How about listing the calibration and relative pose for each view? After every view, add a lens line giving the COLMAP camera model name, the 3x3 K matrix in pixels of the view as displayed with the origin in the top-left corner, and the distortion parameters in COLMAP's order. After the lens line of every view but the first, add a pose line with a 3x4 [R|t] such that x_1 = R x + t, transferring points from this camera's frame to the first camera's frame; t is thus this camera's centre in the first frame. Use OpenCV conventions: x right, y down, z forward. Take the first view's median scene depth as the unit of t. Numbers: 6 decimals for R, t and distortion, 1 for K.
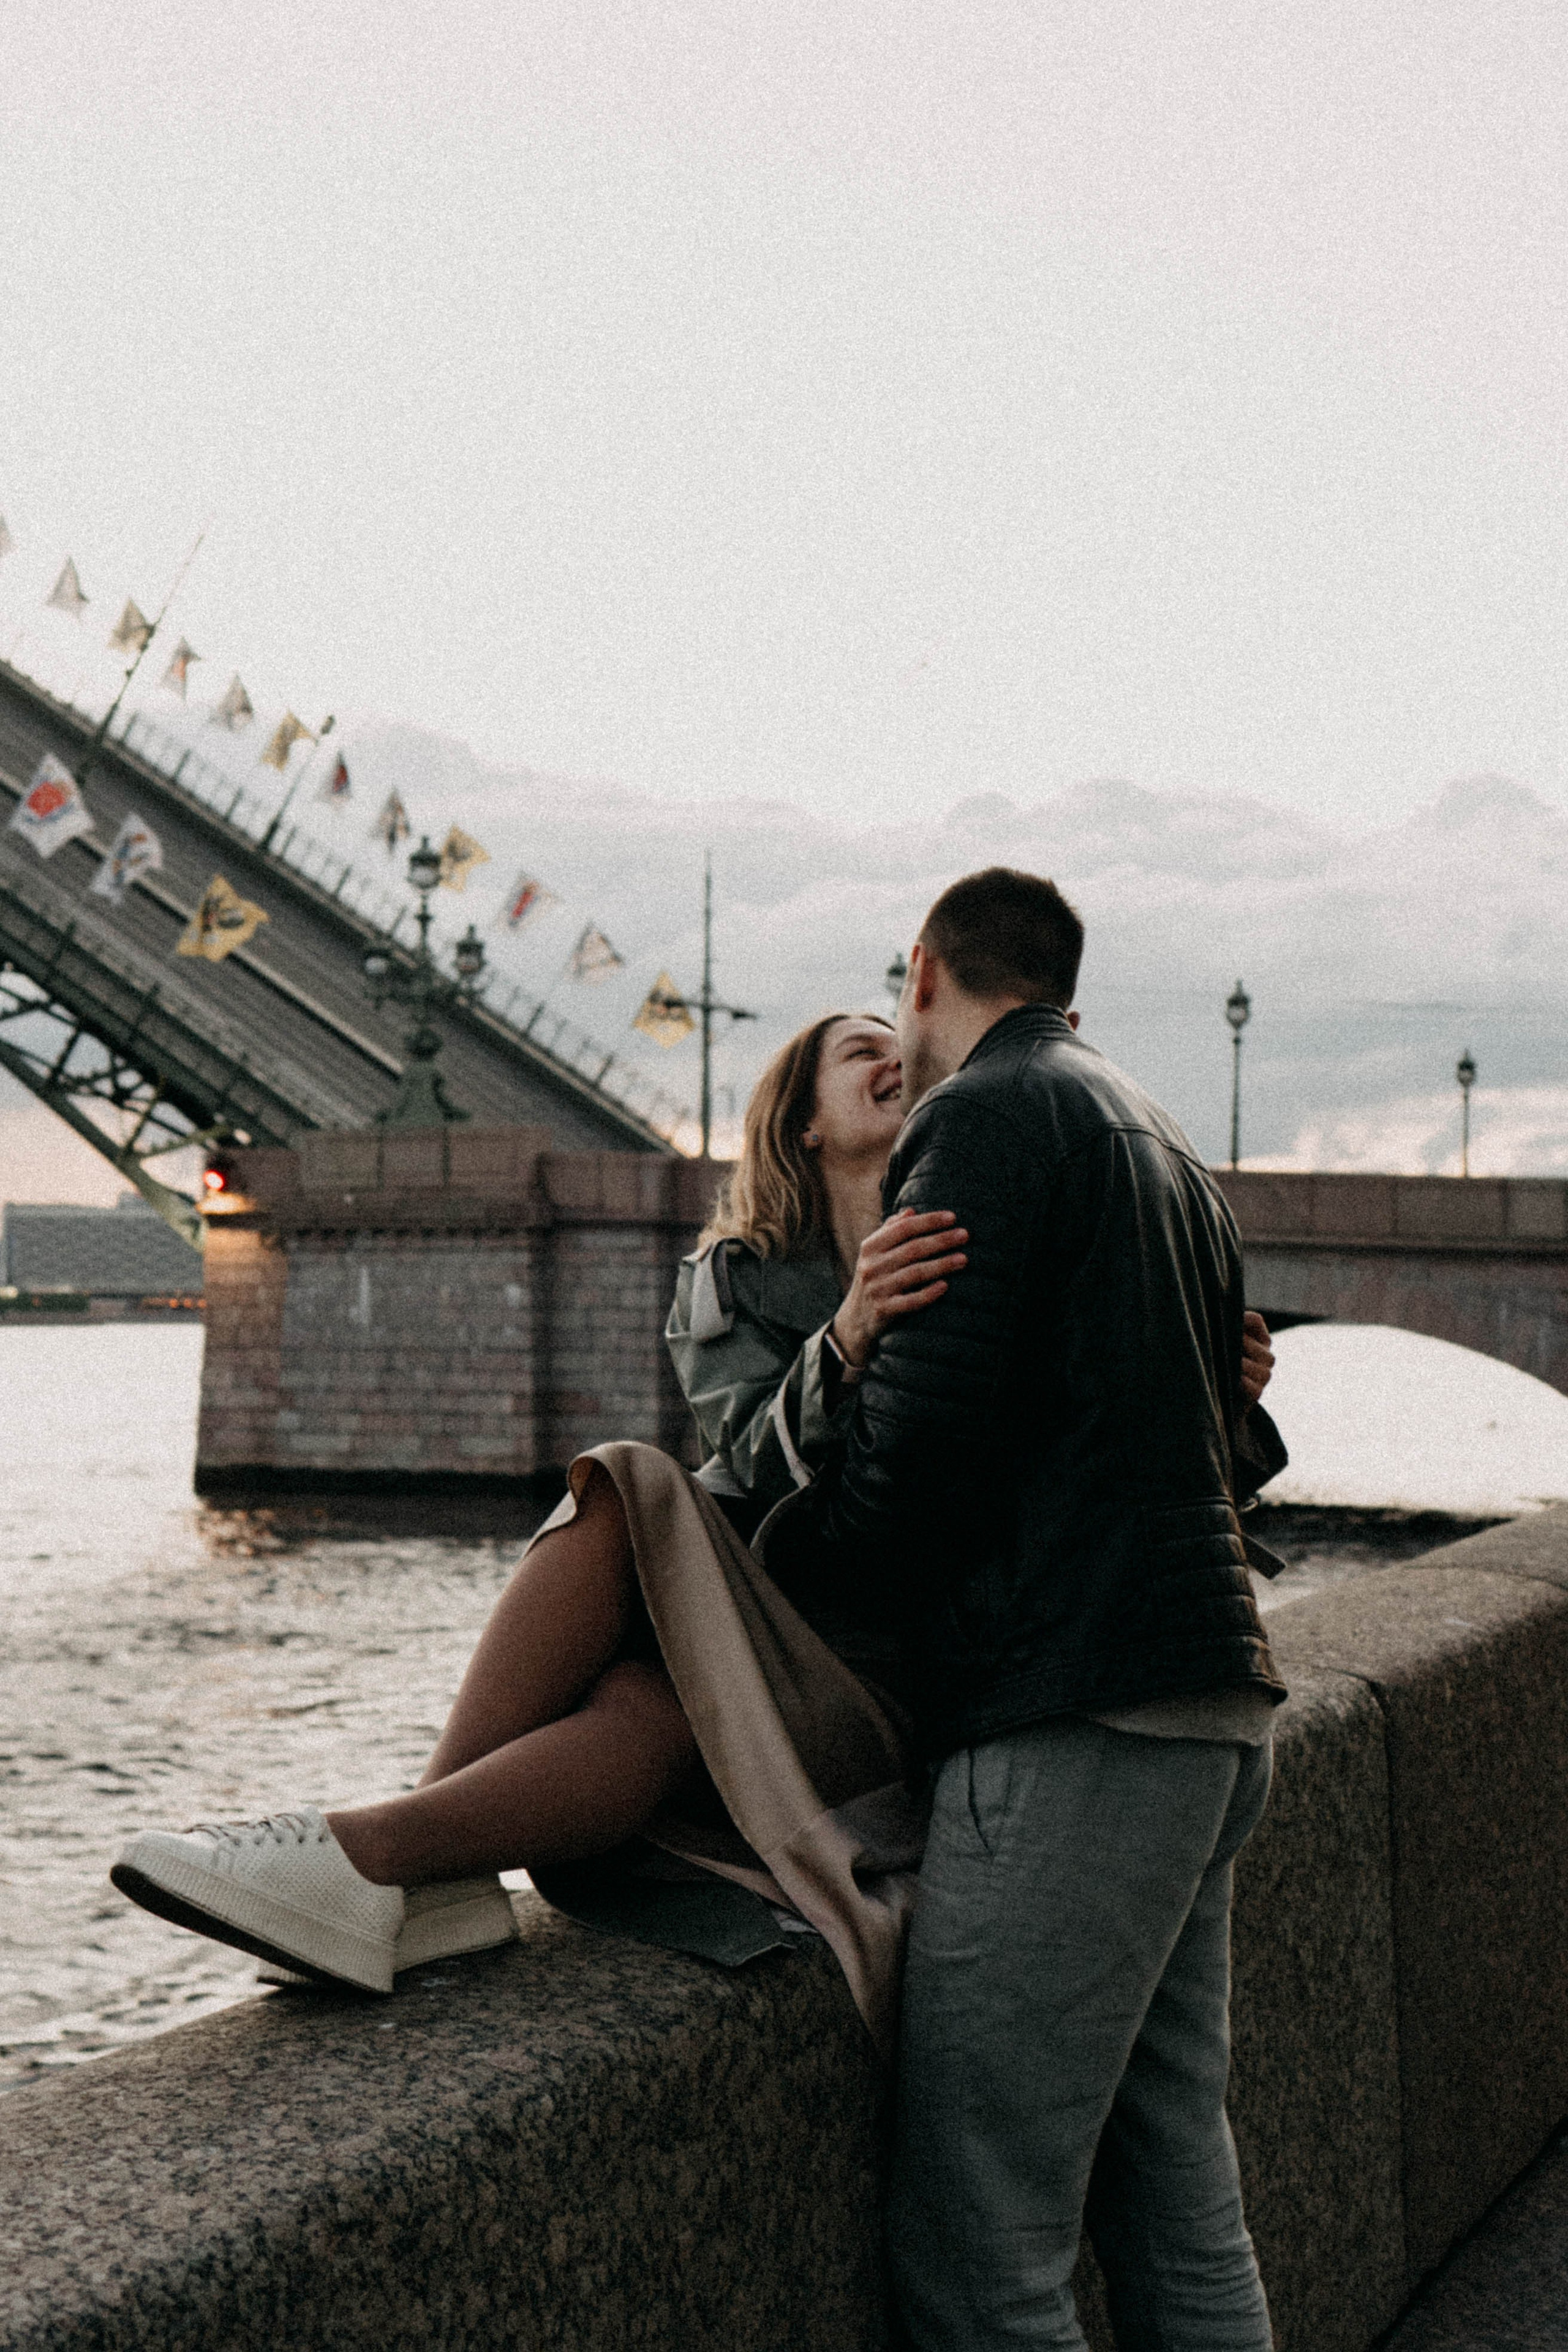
lens RADIAL K [[3433.6, 0, 793.4], [0, 3433.6, 1164.7], [0, 0, 1]] dist [0.042077, 0.000000]
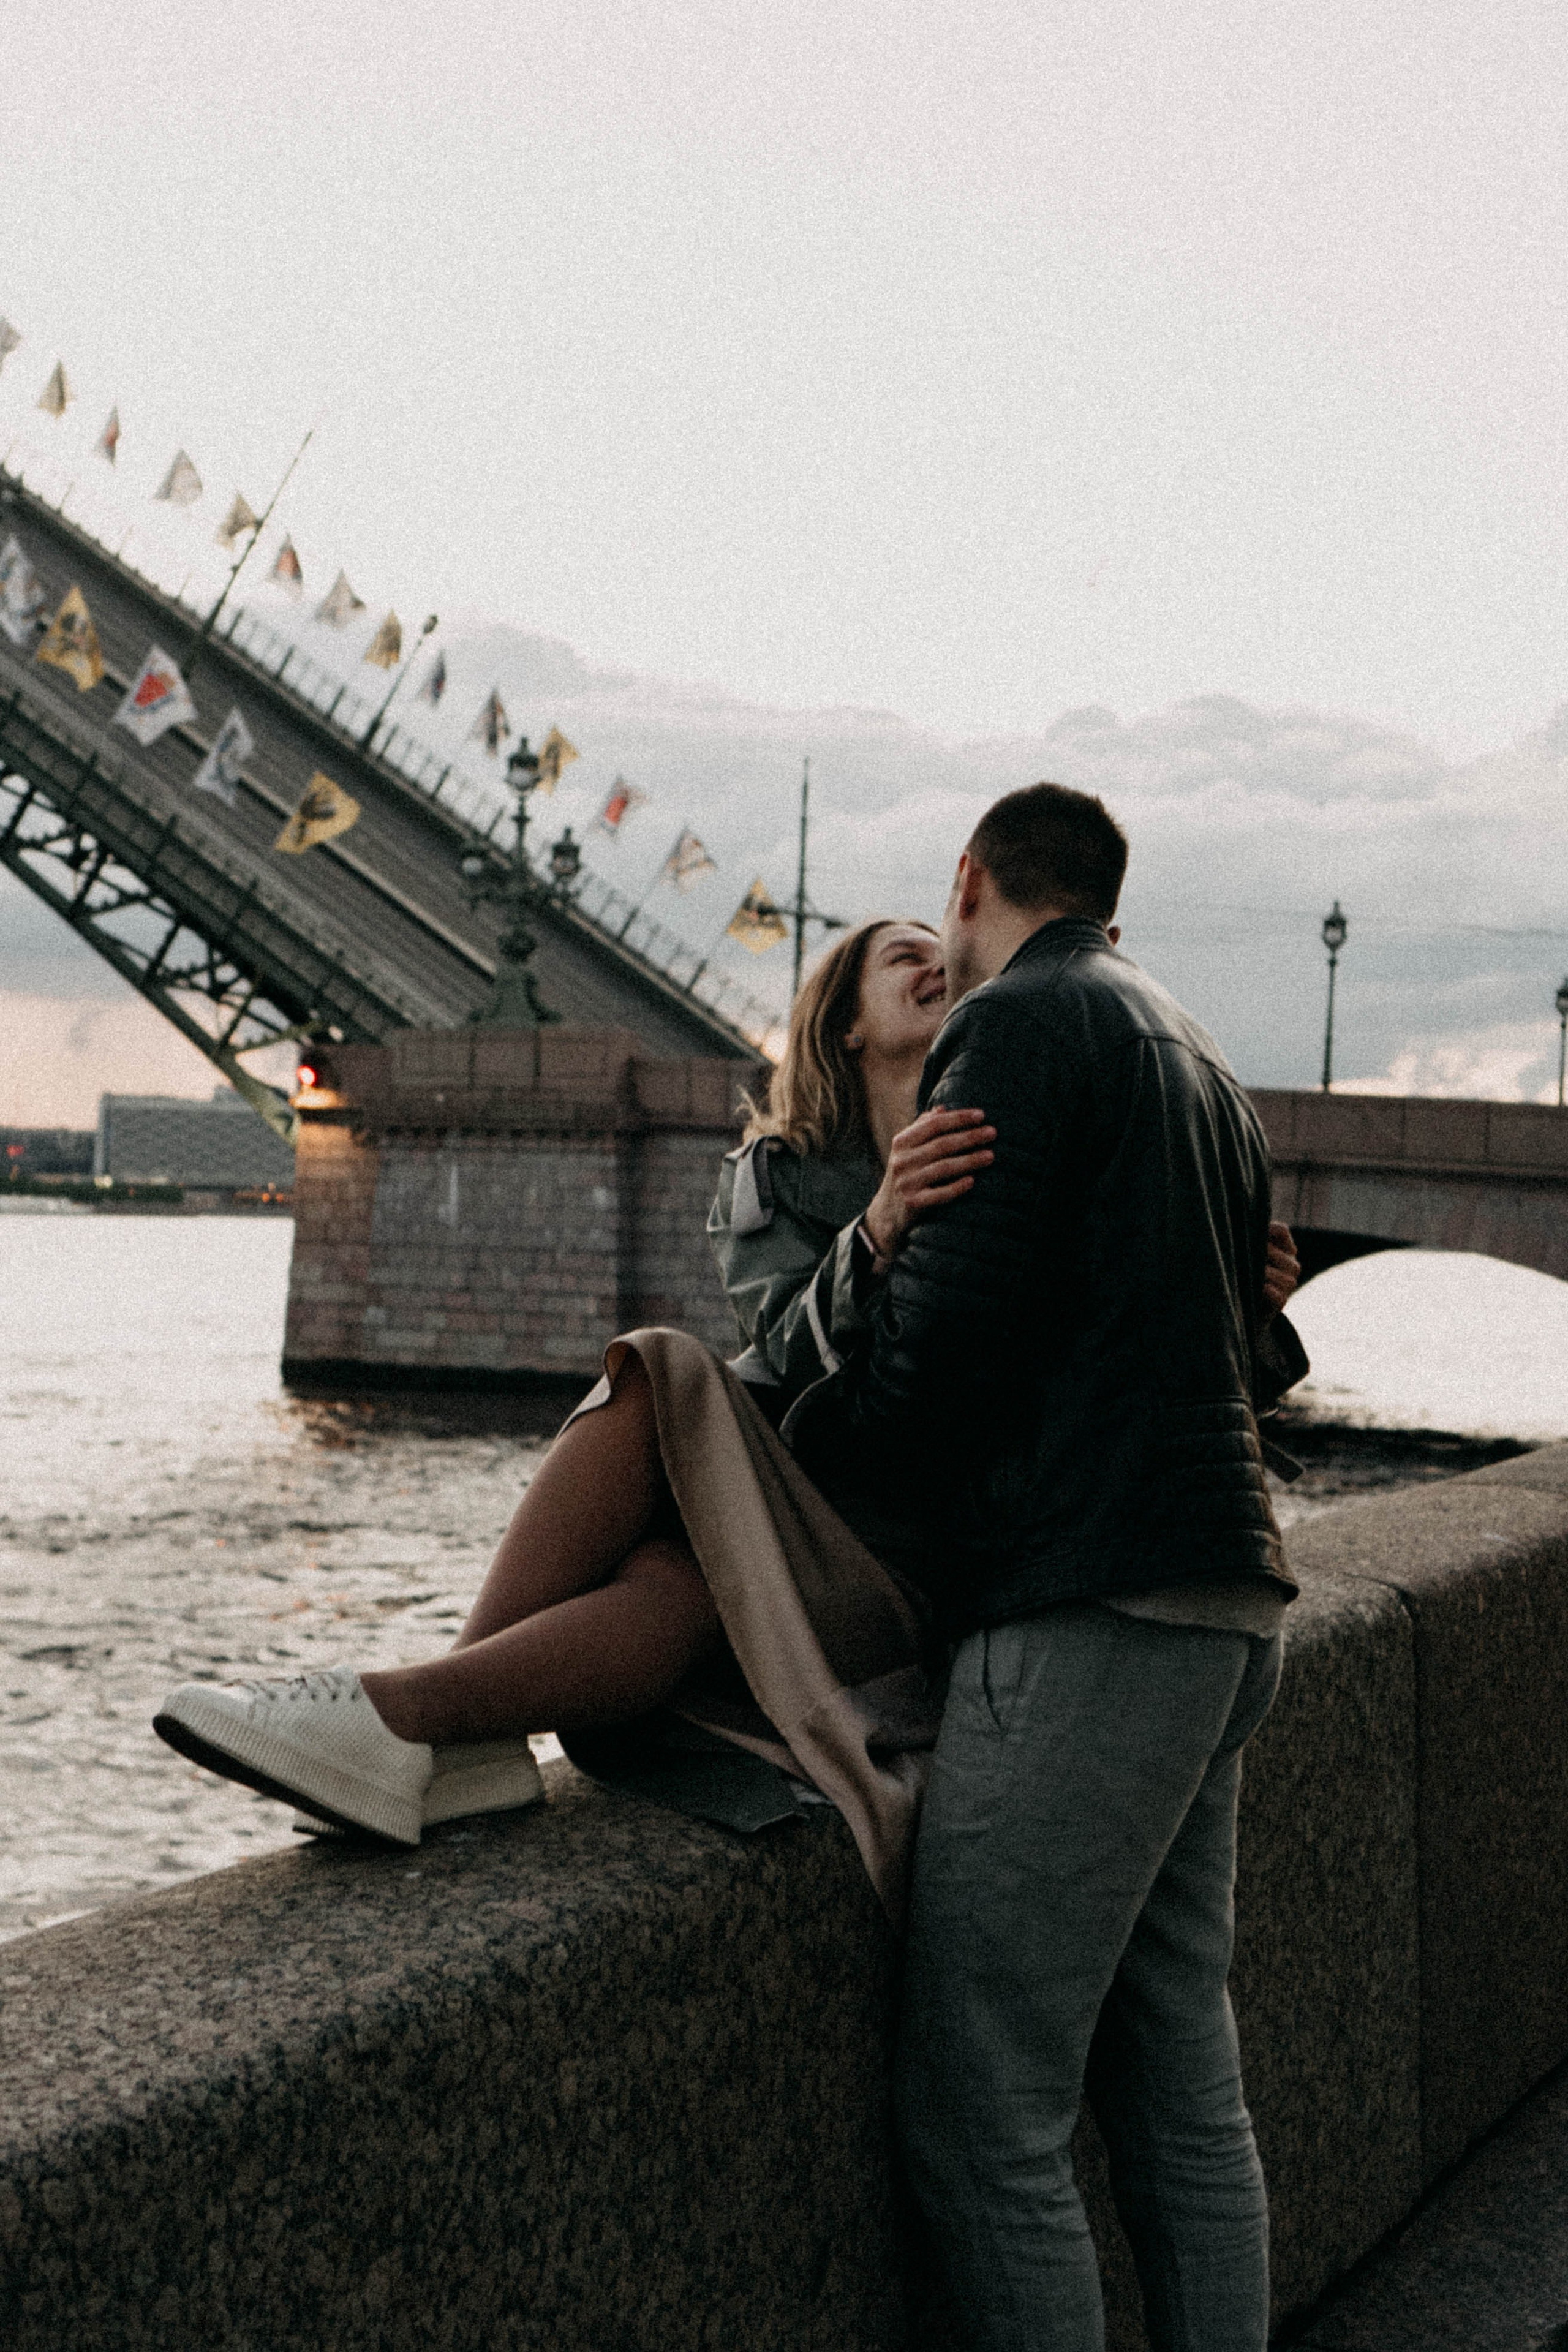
lens RADIAL K [[3433.6, 0, 772.2], [0, 3433.6, 1151.2], [0, 0, 1]] dist [0.042077, 0.000000]
pose [[0.999123, 0.026410, -0.032485, 0.011505], [-0.025676, 0.999410, 0.022801, 0.002077], [0.033068, -0.021947, 0.999212, -0.021700]]
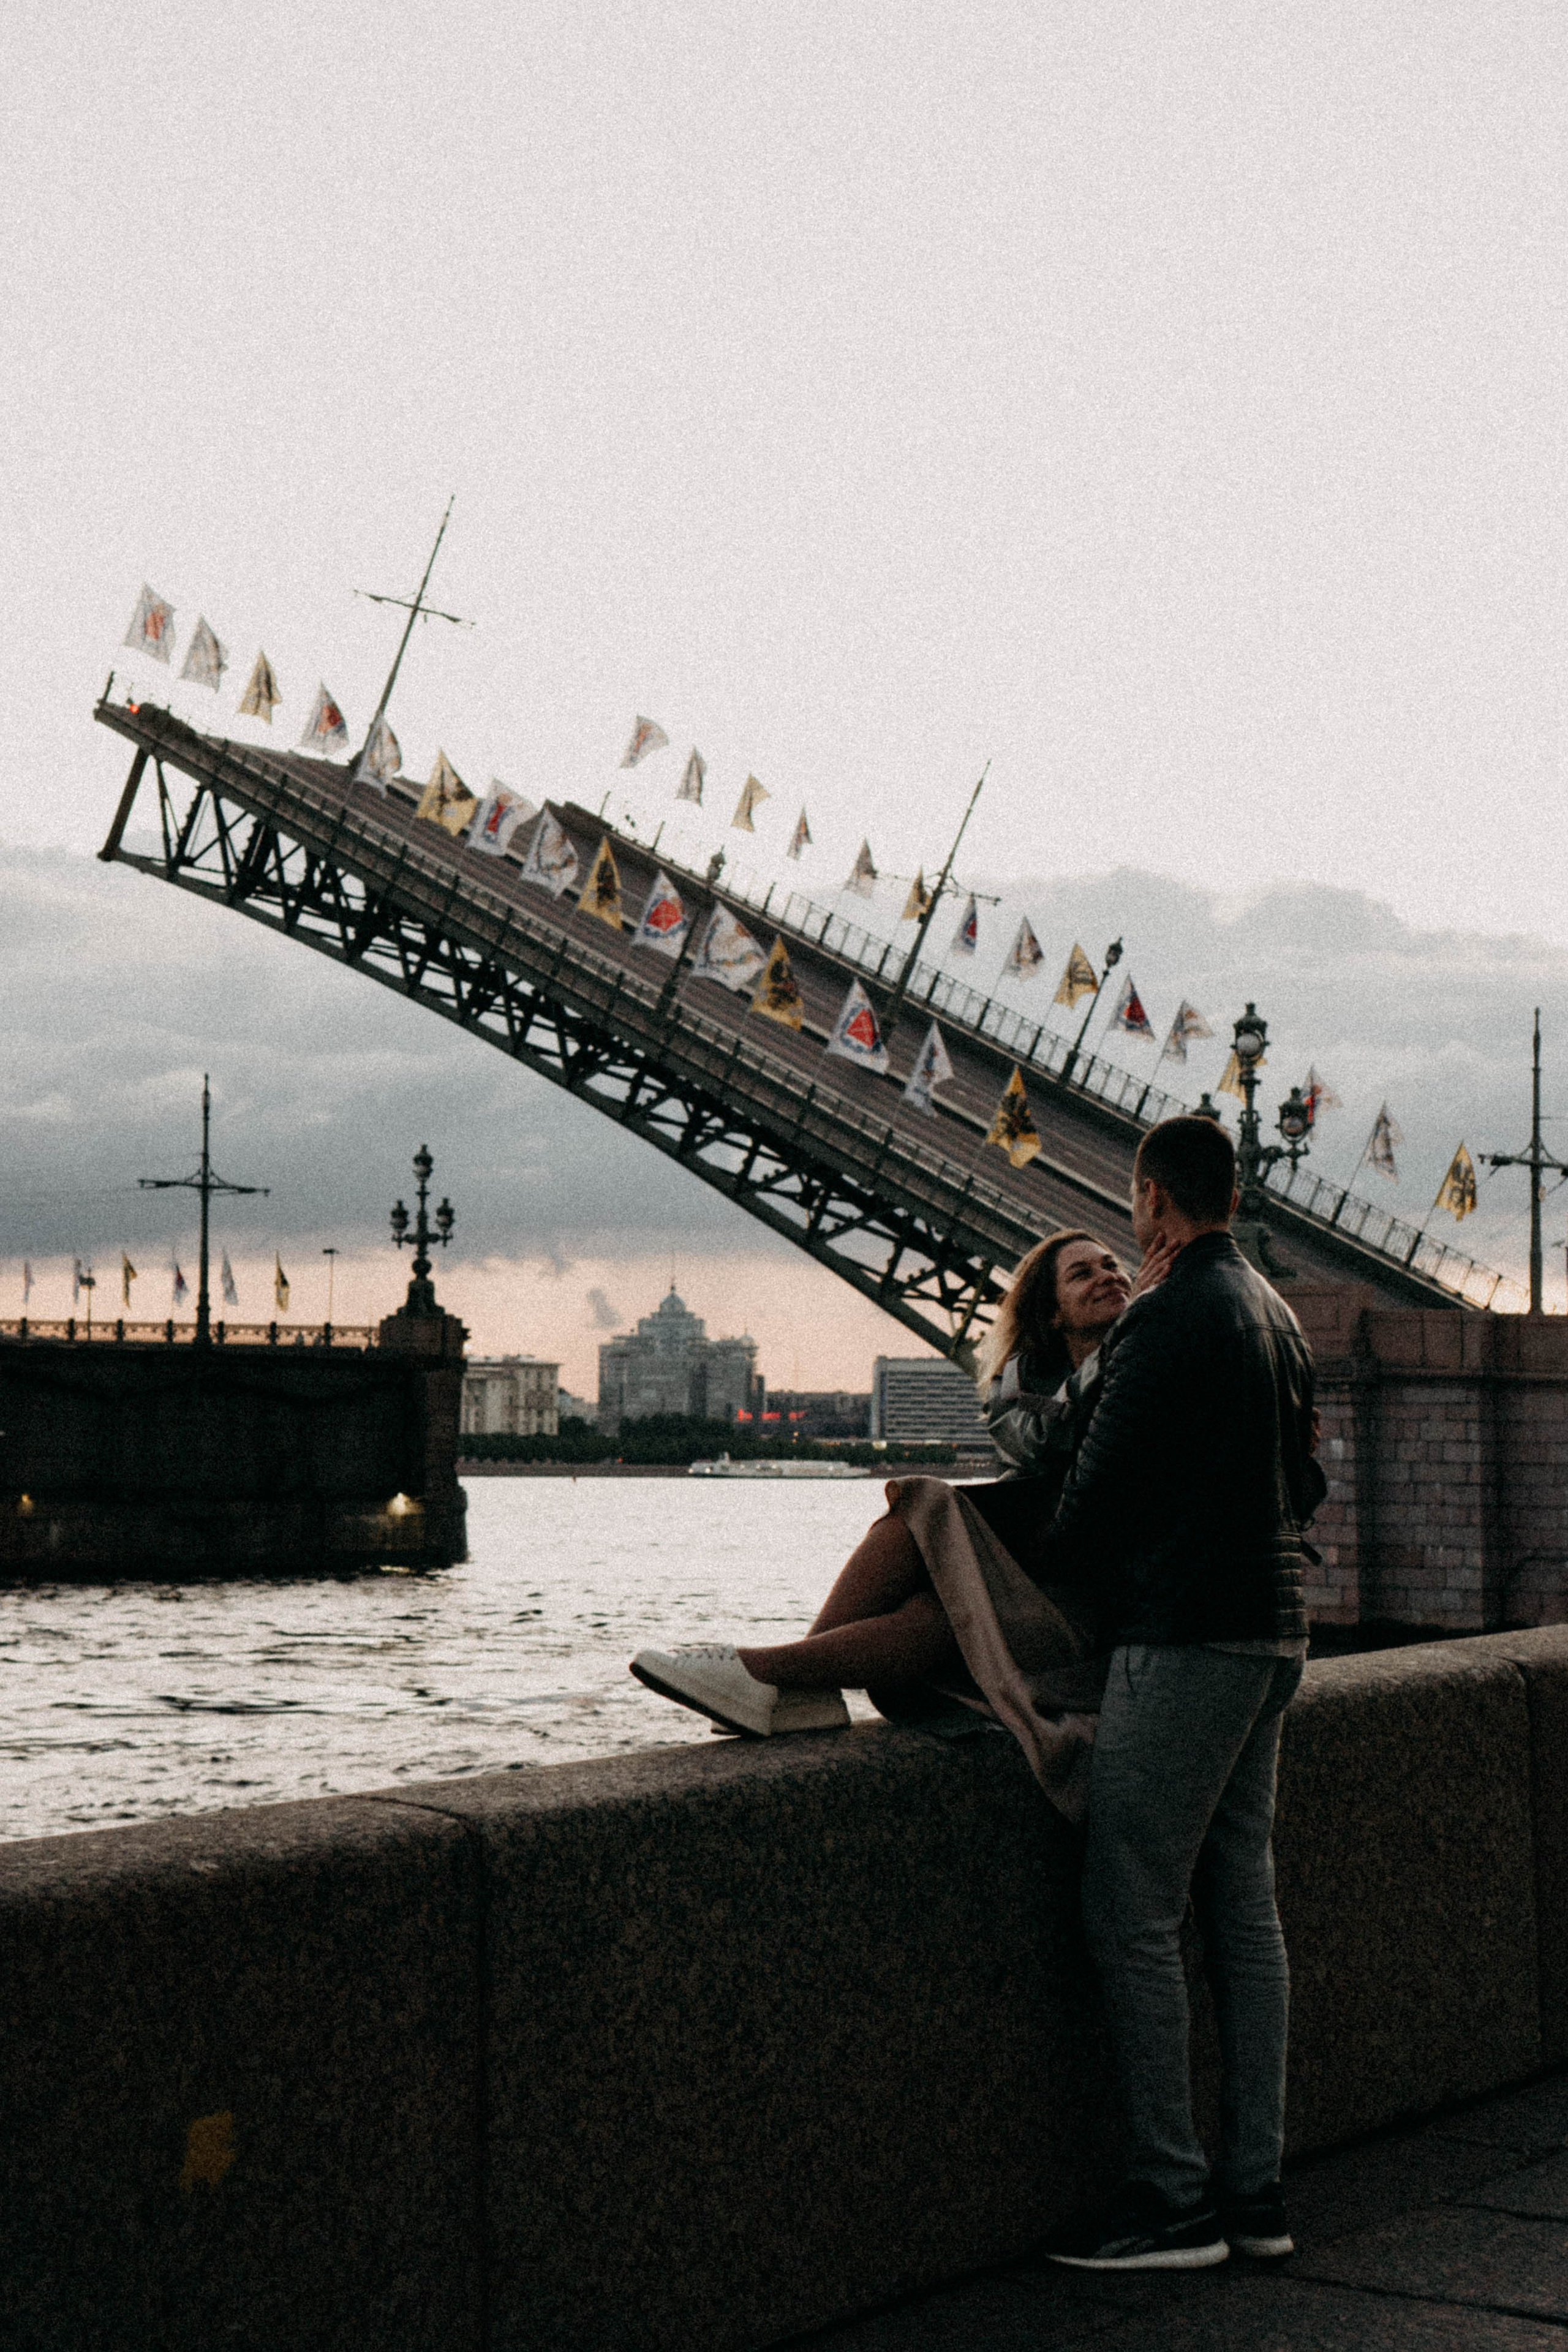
lens RADIAL K [[3433.6, 0, 711.9], [0, 3433.6, 1134.4], [0, 0, 1]] dist [0.042077, 0.000000]
pose [[0.962440, -0.015992, -0.271025, 0.247619], [0.001281, 0.998520, -0.054370, -0.001614], [0.271493, 0.051981, 0.961036, -0.594491]]
